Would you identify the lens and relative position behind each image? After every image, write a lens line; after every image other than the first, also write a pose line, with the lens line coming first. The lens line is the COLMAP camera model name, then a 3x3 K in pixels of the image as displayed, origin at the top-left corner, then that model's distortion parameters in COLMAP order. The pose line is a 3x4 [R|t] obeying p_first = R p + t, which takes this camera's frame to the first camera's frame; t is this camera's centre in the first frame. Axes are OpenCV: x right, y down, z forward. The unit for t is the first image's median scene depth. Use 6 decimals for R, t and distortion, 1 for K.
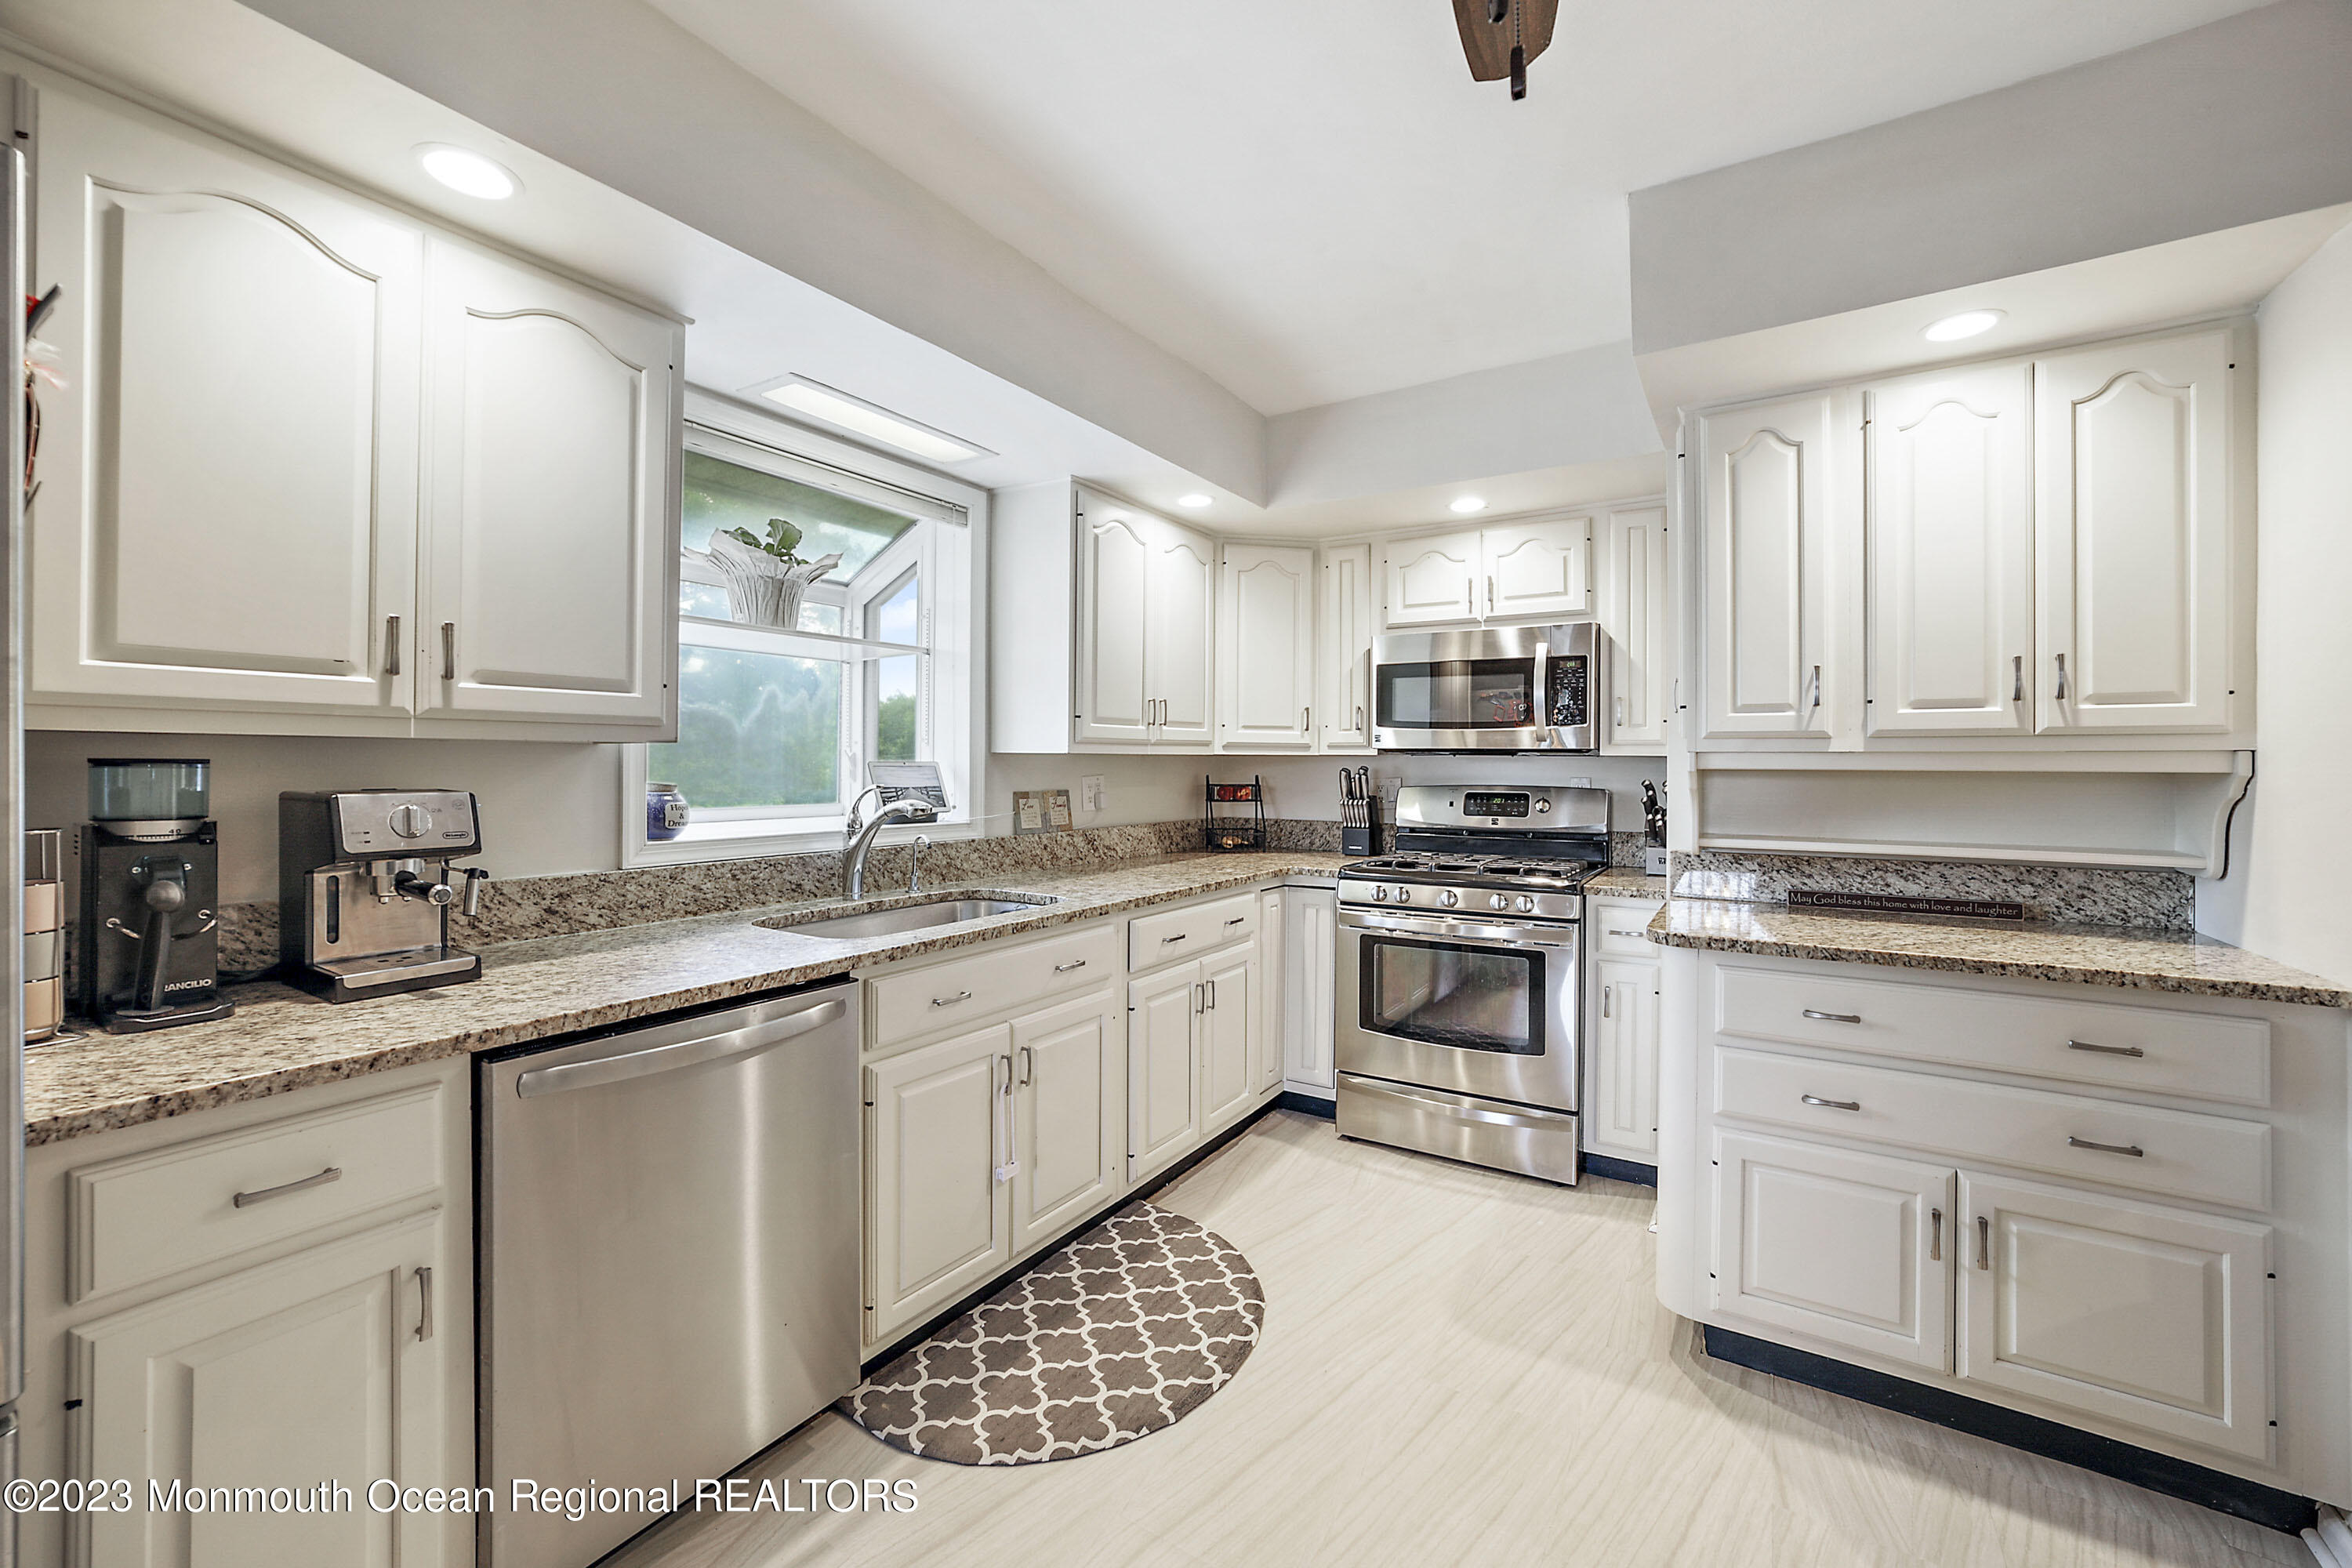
lens RADIAL K [[927.3, 0, 1159.3], [0, 927.3, 762.7], [0, 0, 1]] dist [-0.025244, 0.007283]
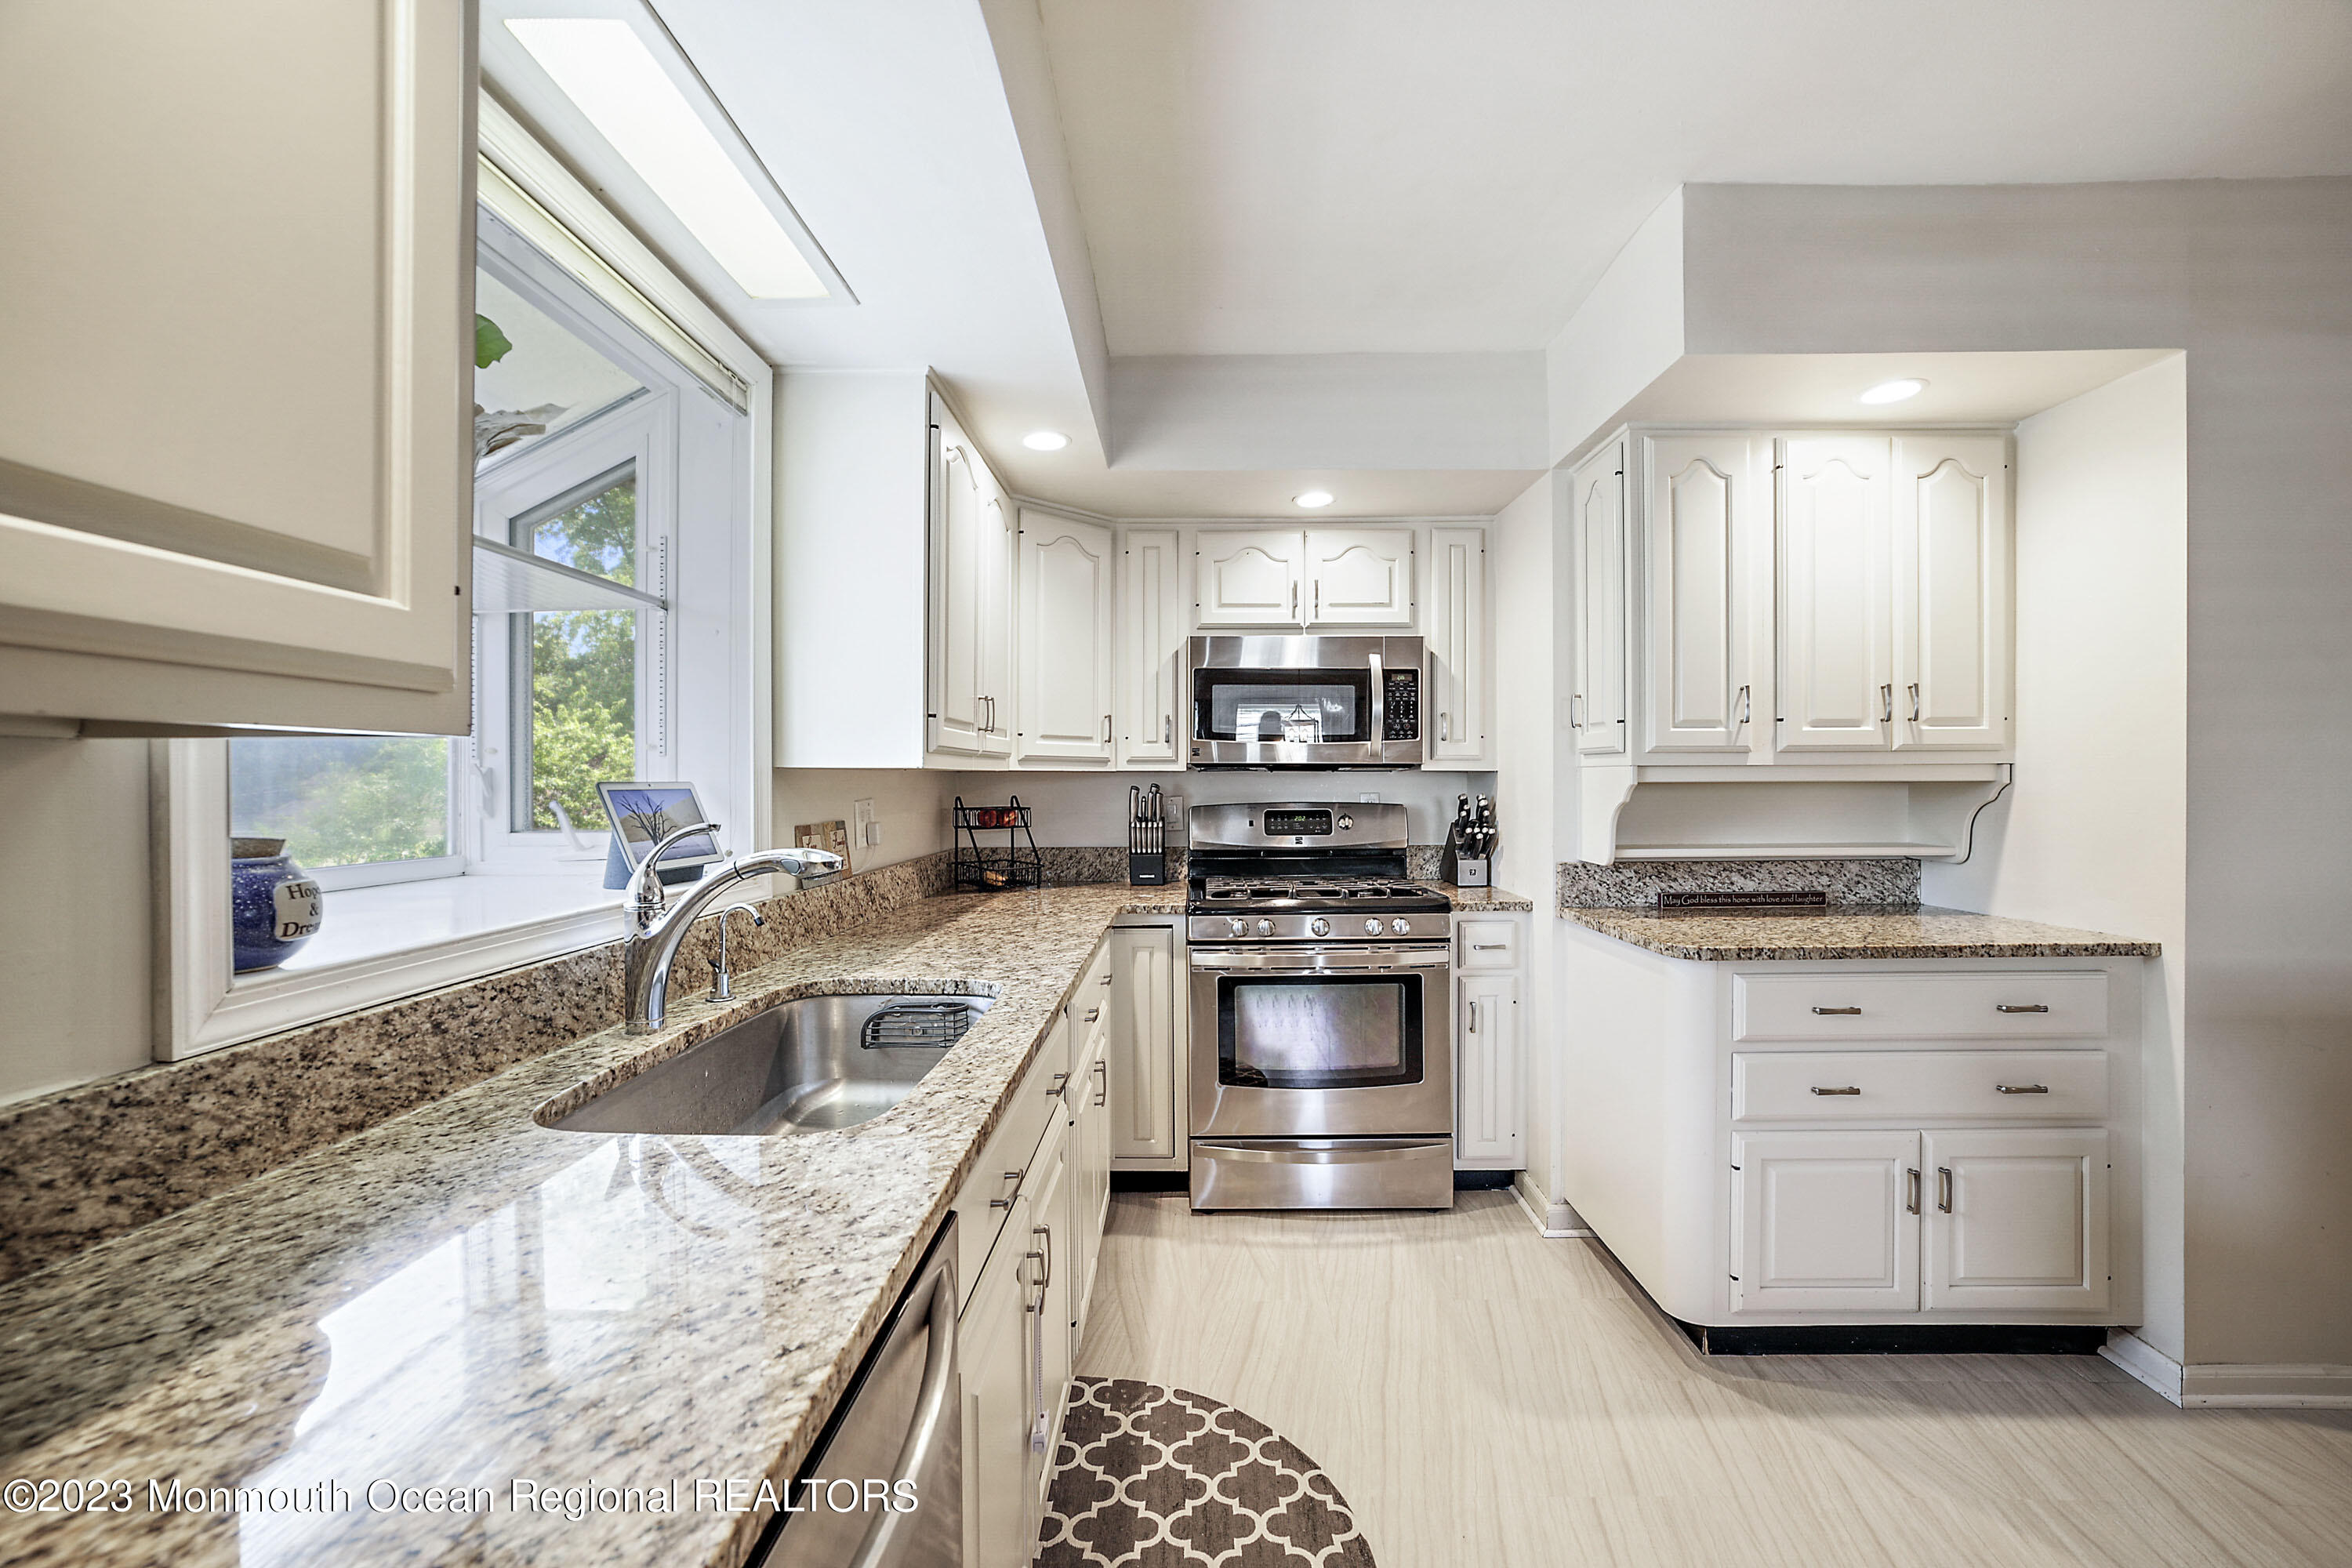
lens RADIAL K [[927.3, 0, 1166.7], [0, 927.3, 790.5], [0, 0, 1]] dist [-0.025244, 0.007283]
pose [[0.845658, -0.013786, 0.533548, -0.323015], [0.008176, 0.999884, 0.012876, -0.001298], [-0.533663, -0.006527, 0.845672, 0.330392]]
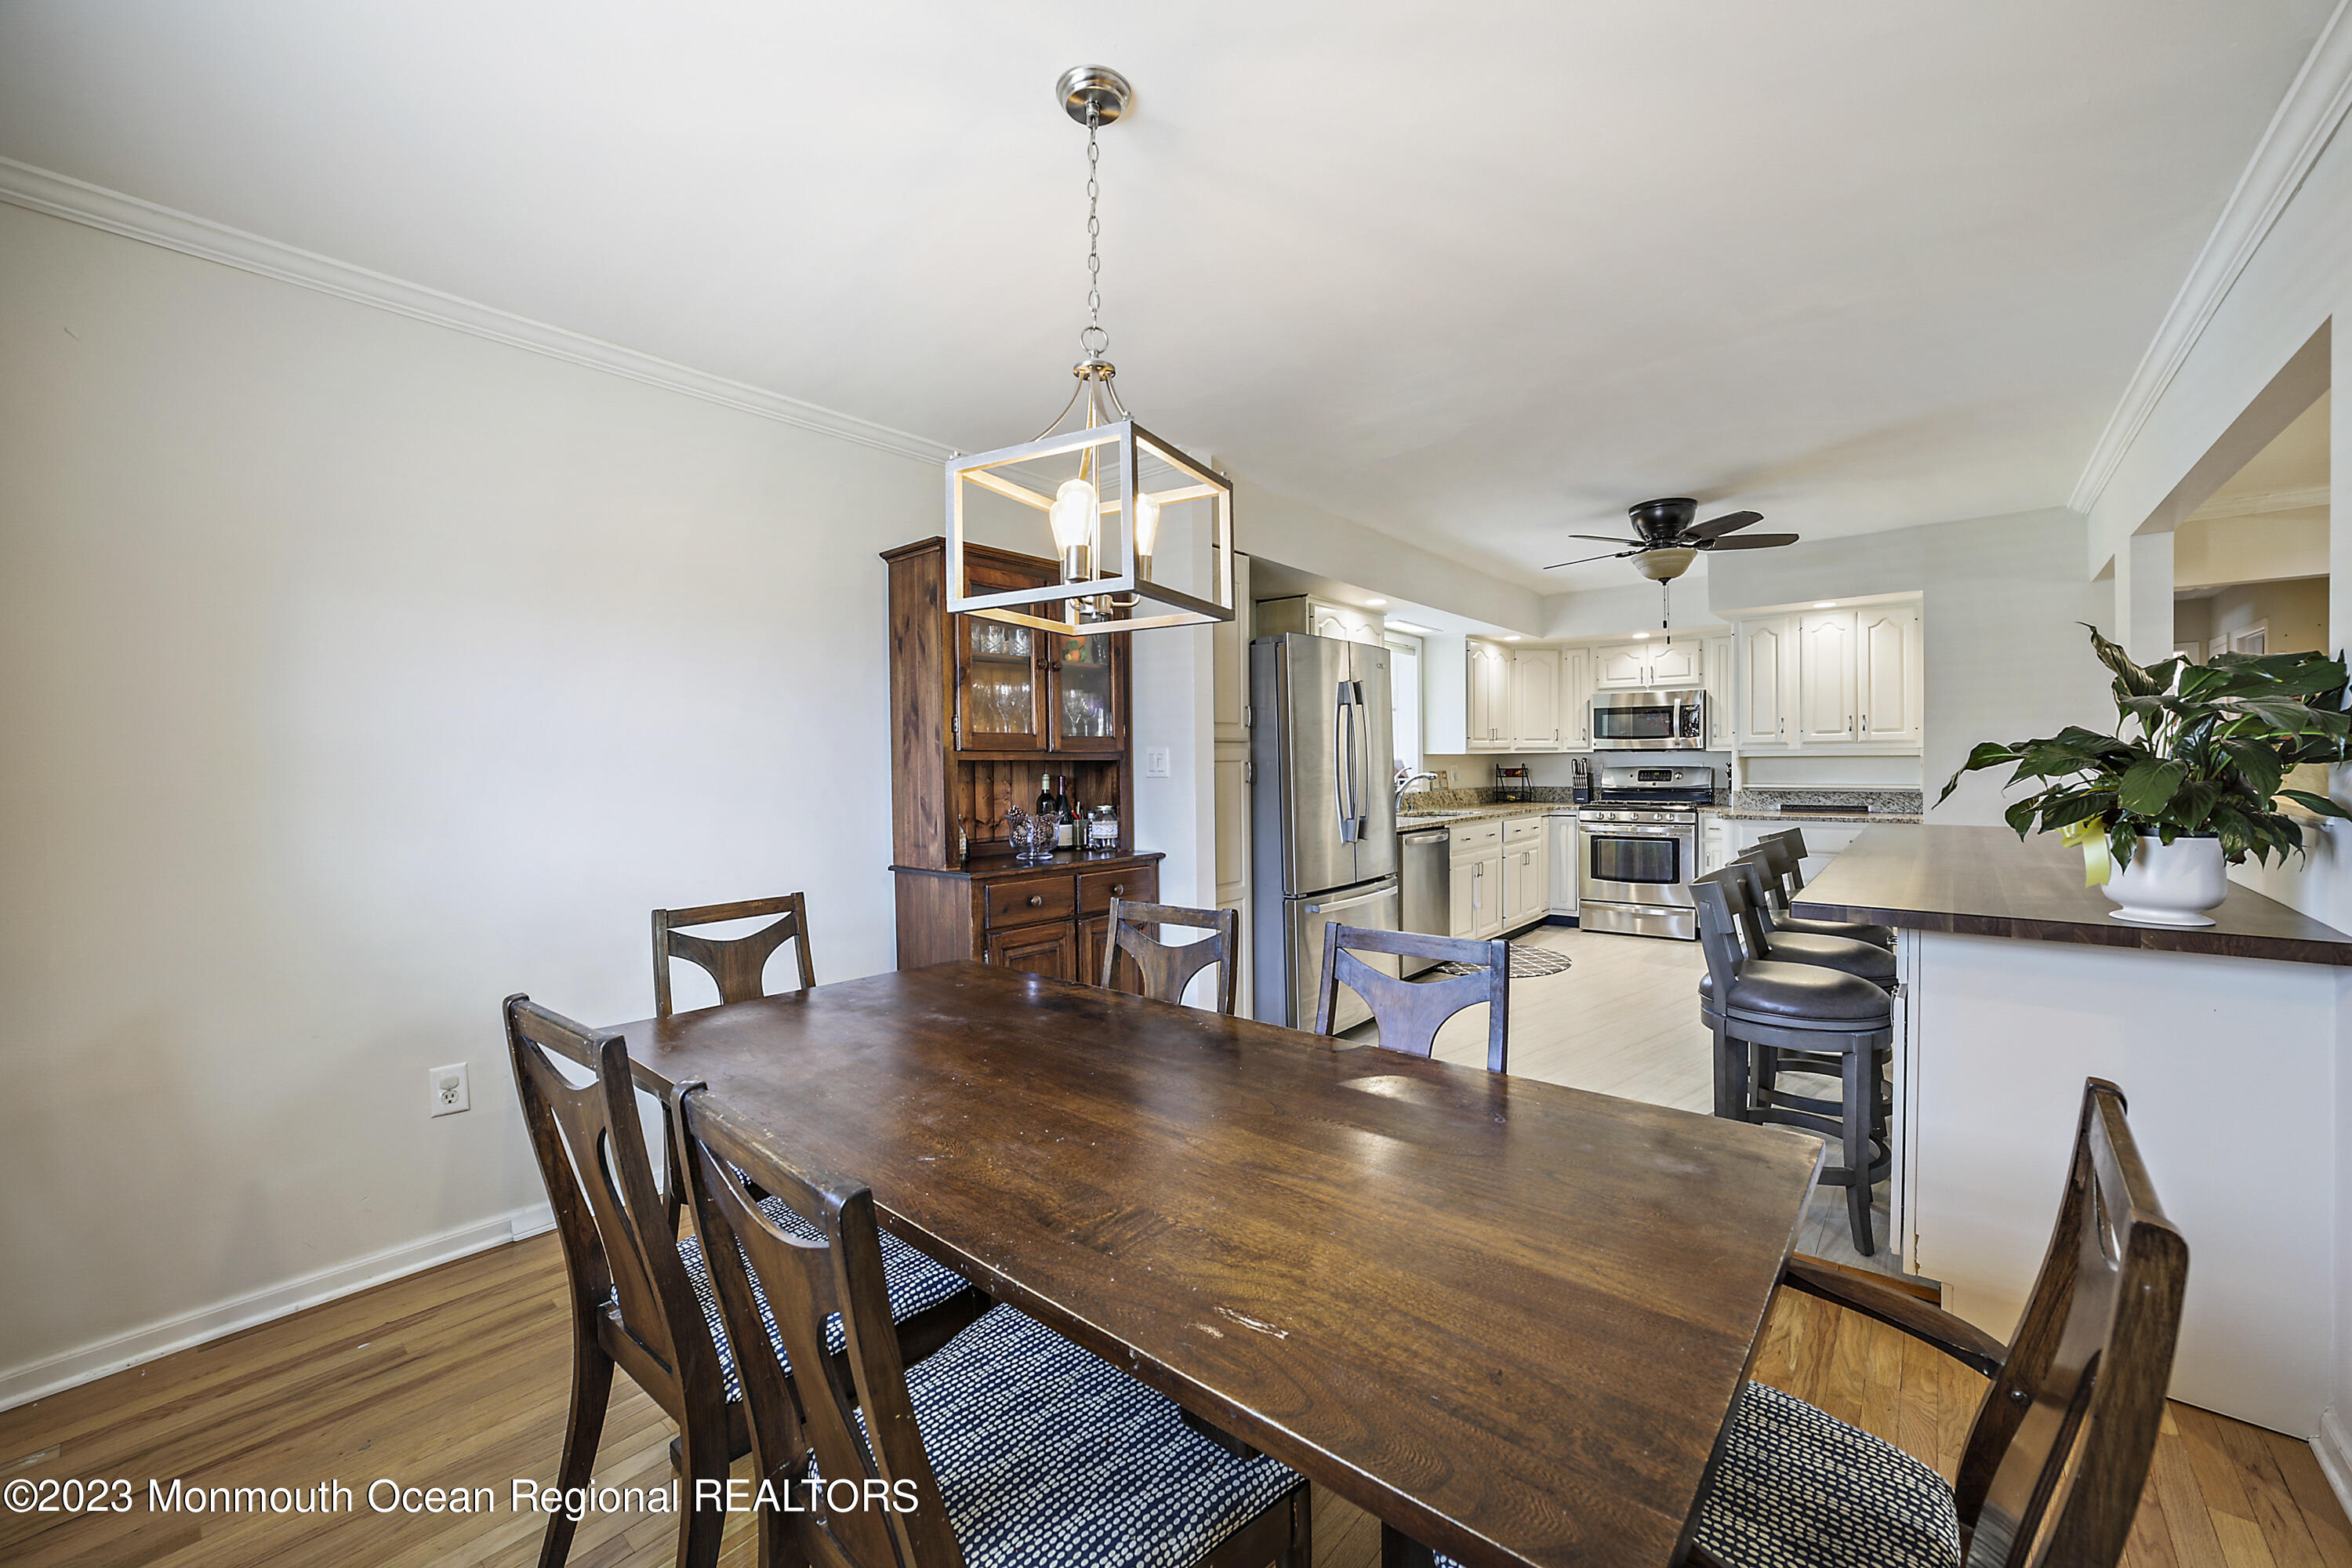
lens RADIAL K [[927.3, 0, 1175.4], [0, 927.3, 771.9], [0, 0, 1]] dist [-0.025244, 0.007283]
pose [[0.993667, -0.012916, -0.111624, -0.571771], [0.014309, 0.999829, 0.011688, -0.002738], [0.111454, -0.013211, 0.993682, -1.414958]]
